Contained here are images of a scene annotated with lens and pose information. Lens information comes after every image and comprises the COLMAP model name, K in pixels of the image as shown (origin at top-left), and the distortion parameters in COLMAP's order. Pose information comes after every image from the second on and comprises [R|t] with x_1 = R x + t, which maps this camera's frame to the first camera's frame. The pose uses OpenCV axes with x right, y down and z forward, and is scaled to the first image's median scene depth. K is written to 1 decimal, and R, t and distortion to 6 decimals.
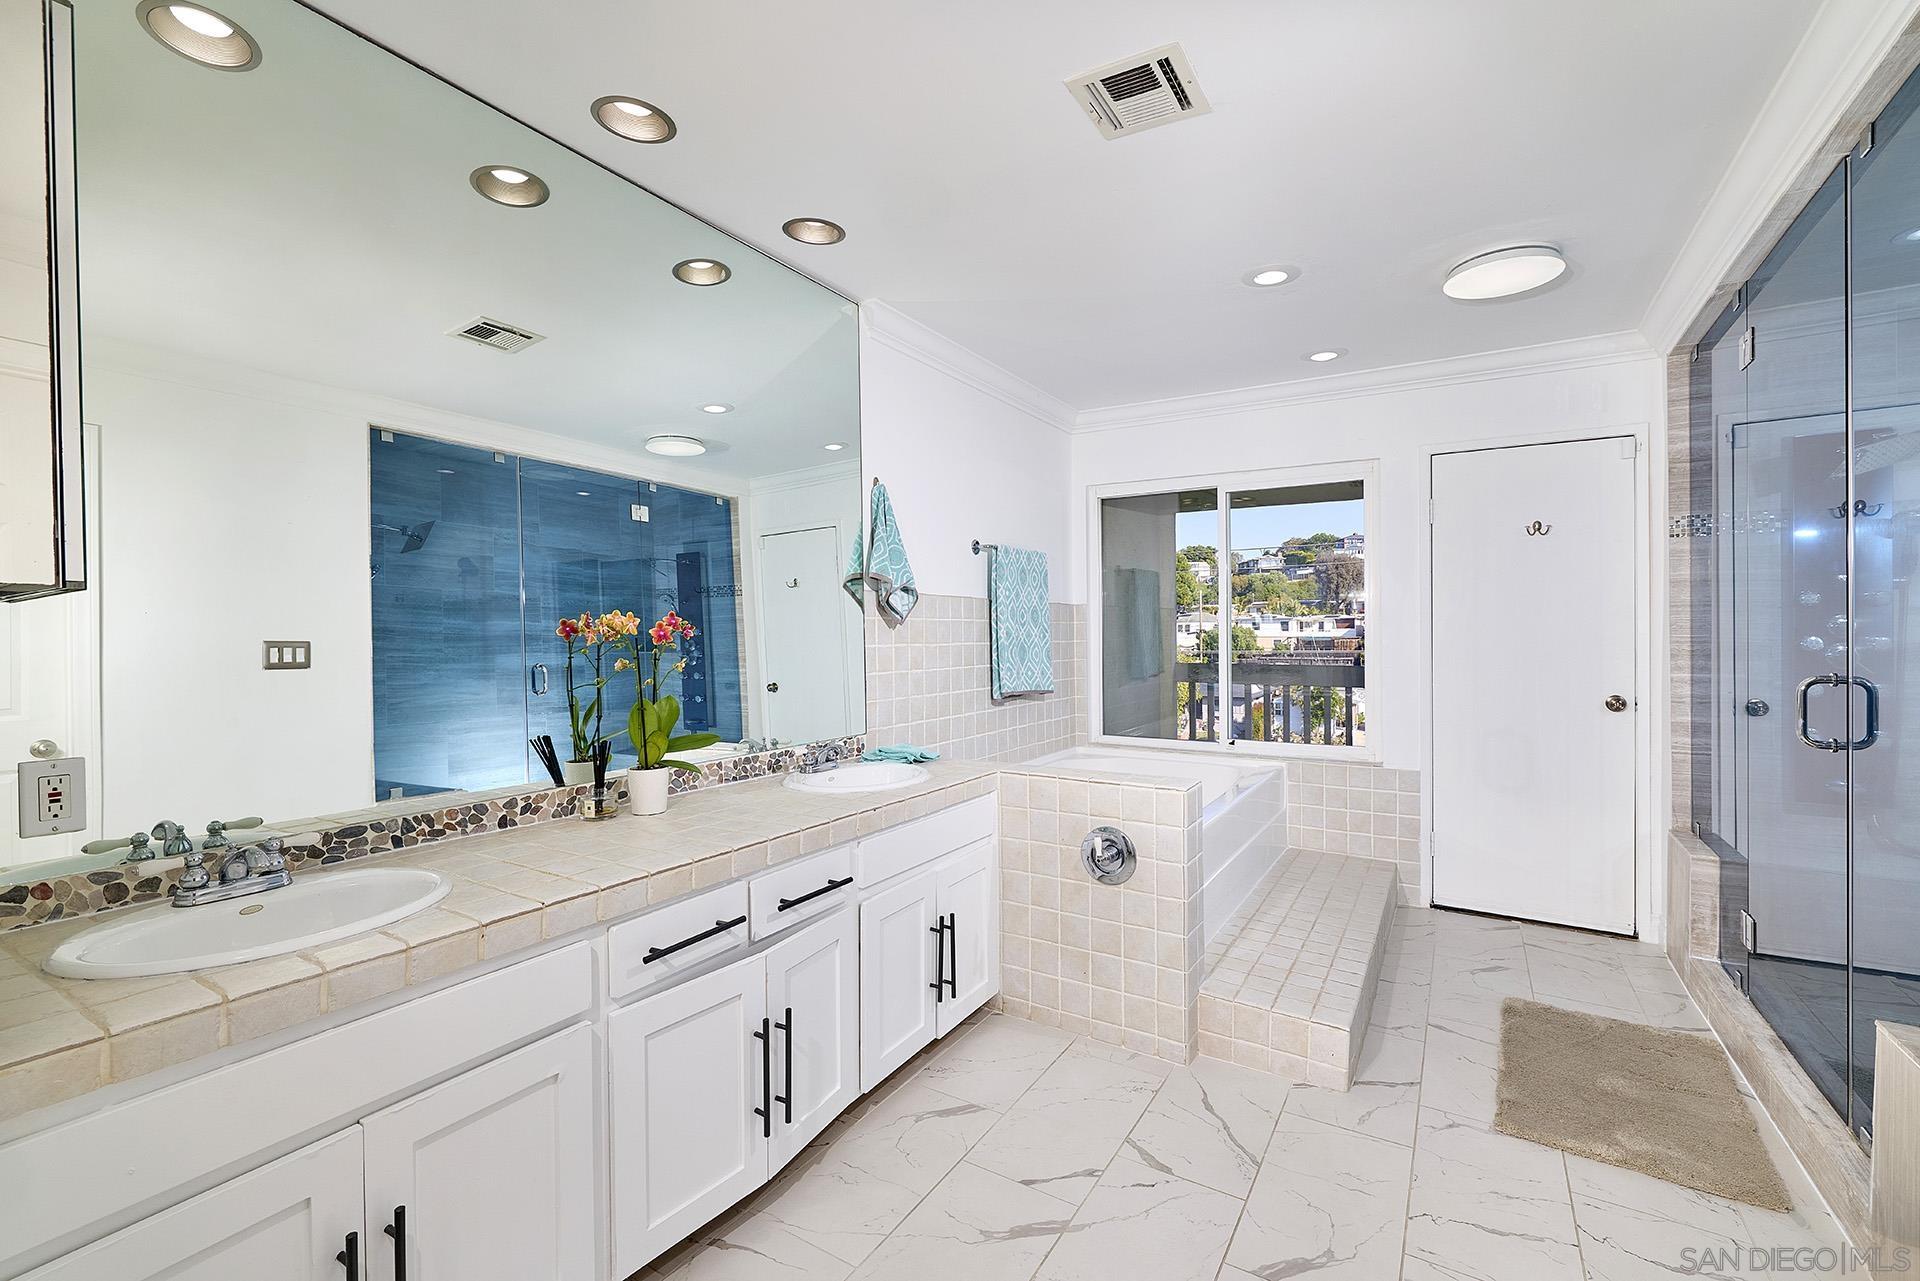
lens RADIAL K [[825.5, 0, 954.7], [0, 825.5, 648.1], [0, 0, 1]] dist [-0.000612, -0.000422]
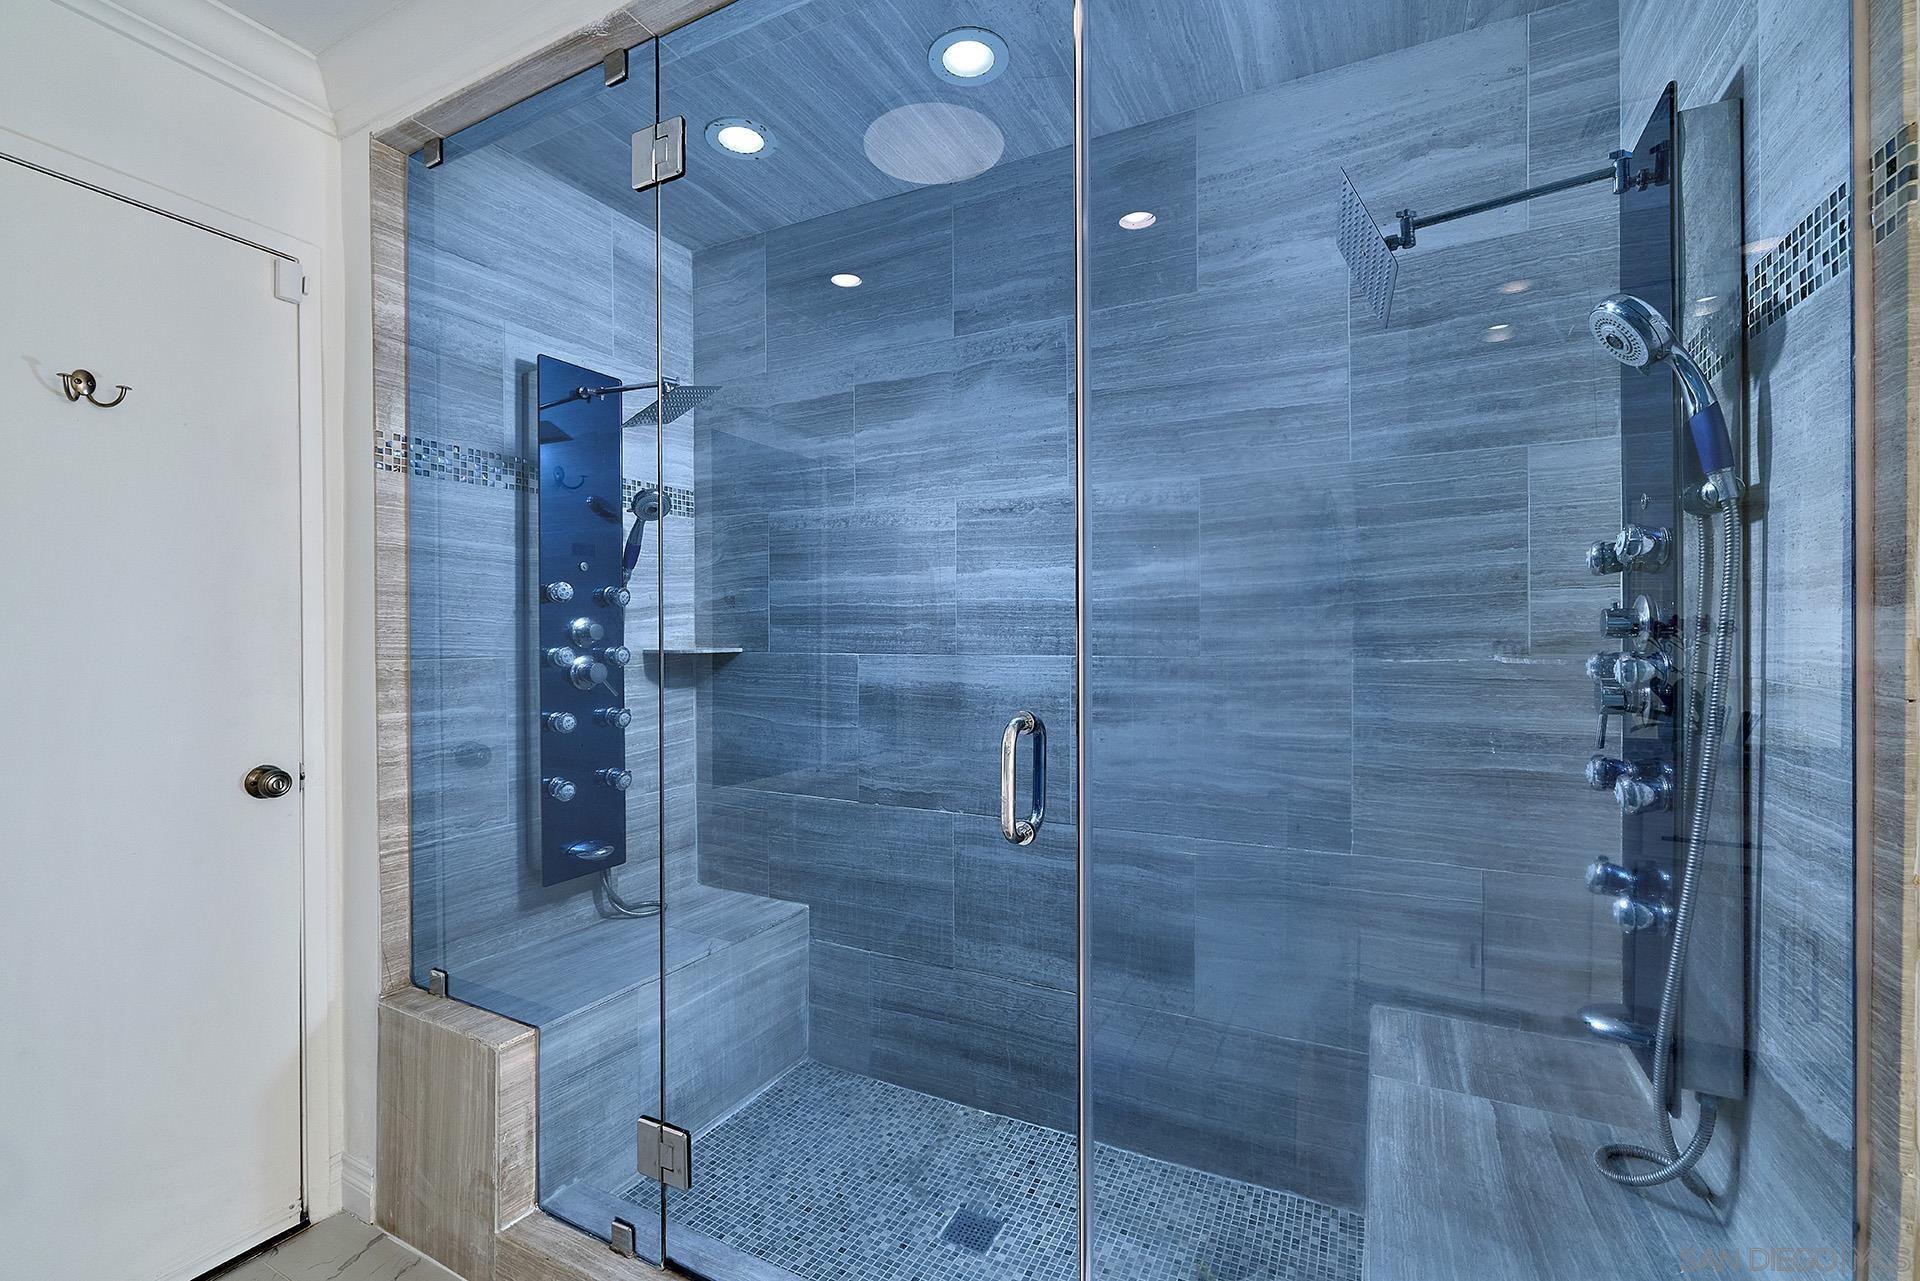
lens RADIAL K [[825.5, 0, 956.2], [0, 825.5, 640.0], [0, 0, 1]] dist [-0.000612, -0.000422]
pose [[-0.083355, -0.002010, 0.996518, 0.285305], [0.005254, 0.999983, 0.002457, -0.018434], [-0.996506, 0.005440, -0.083343, 0.663139]]
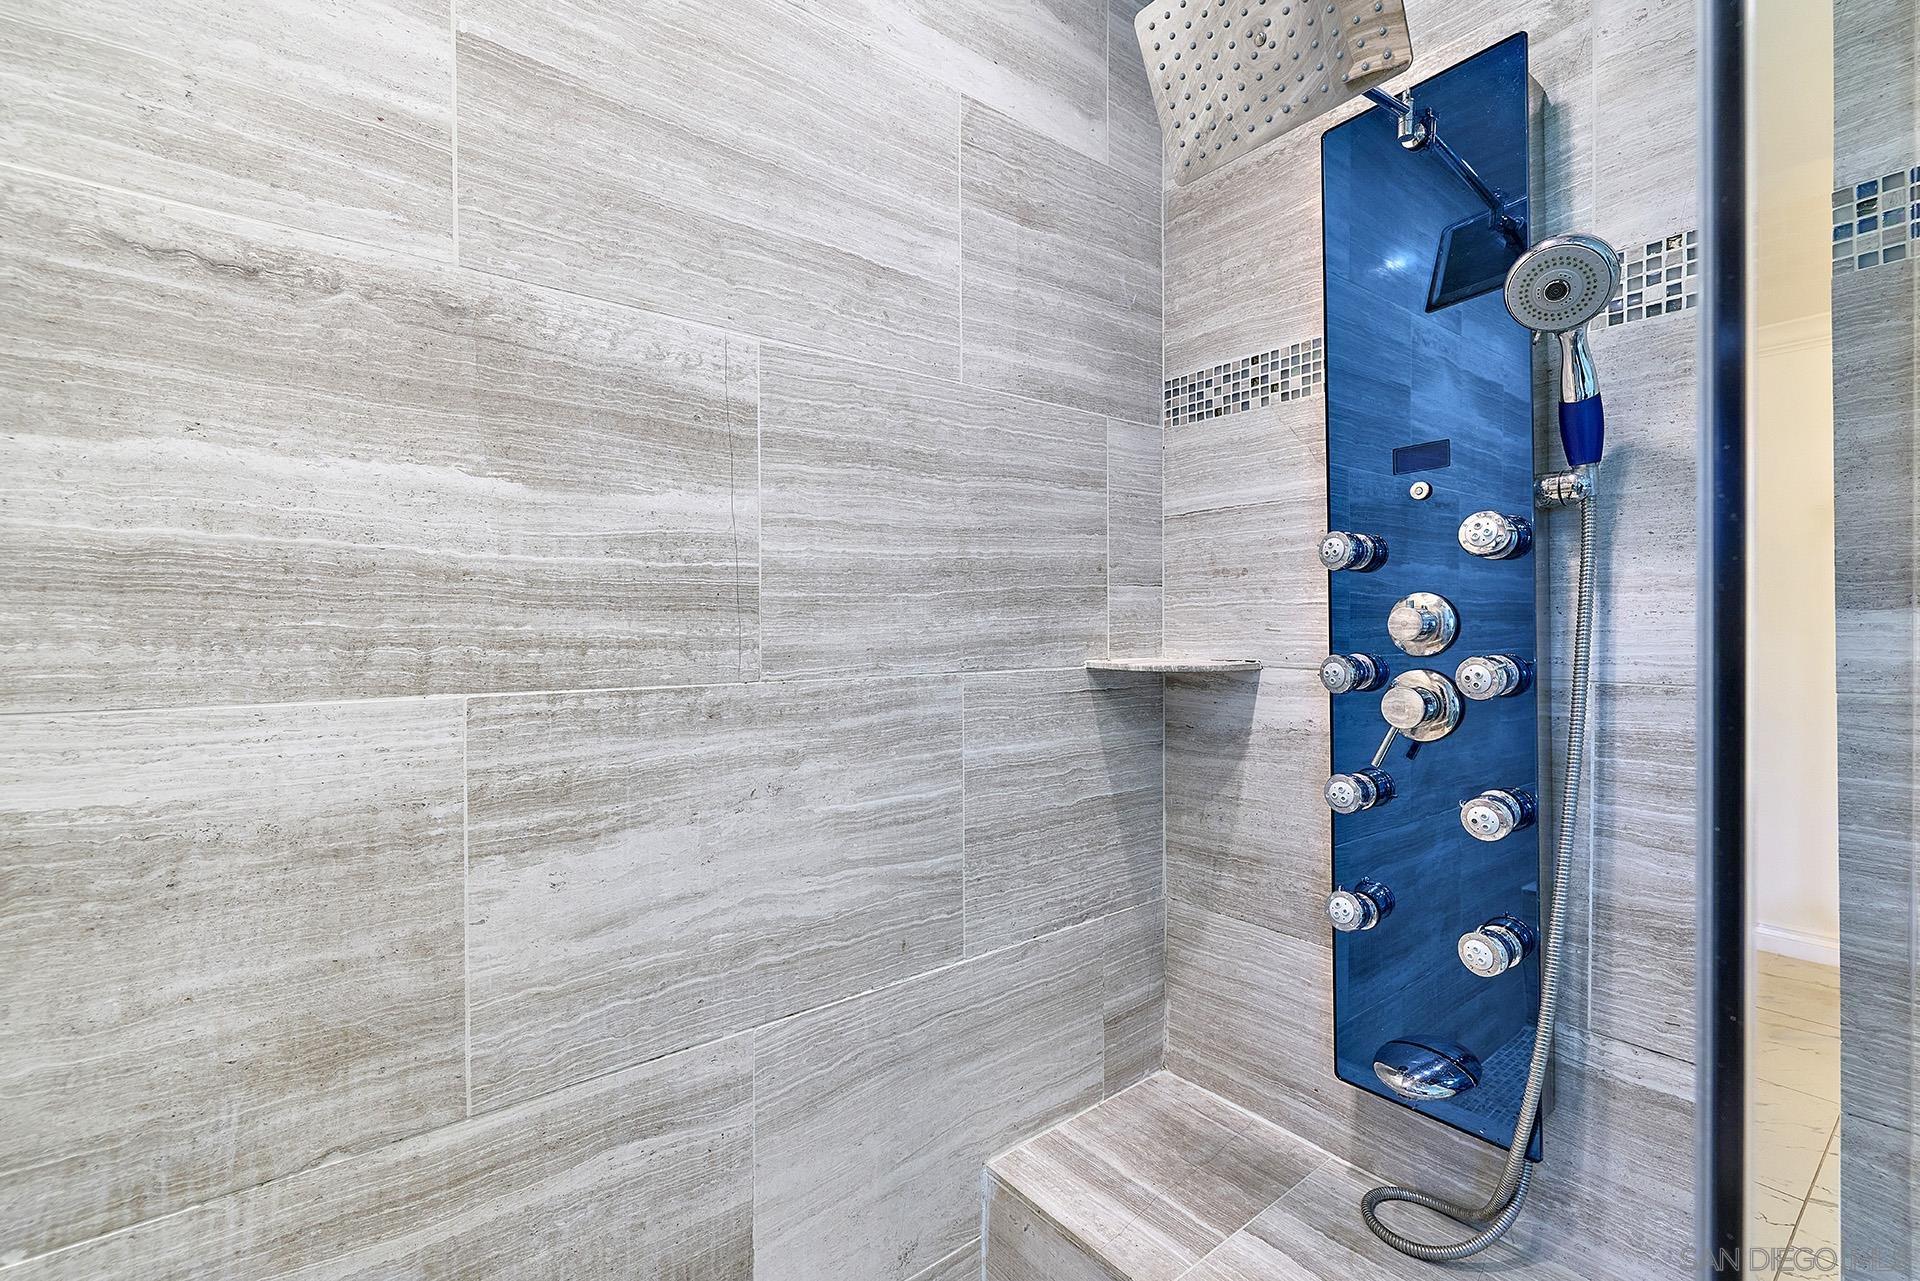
lens RADIAL K [[825.5, 0, 957.3], [0, 825.5, 636.2], [0, 0, 1]] dist [-0.000612, -0.000422]
pose [[-0.937287, 0.001897, 0.348553, 0.500604], [0.005727, 0.999934, 0.009958, -0.021384], [-0.348511, 0.011330, -0.937236, 0.686720]]
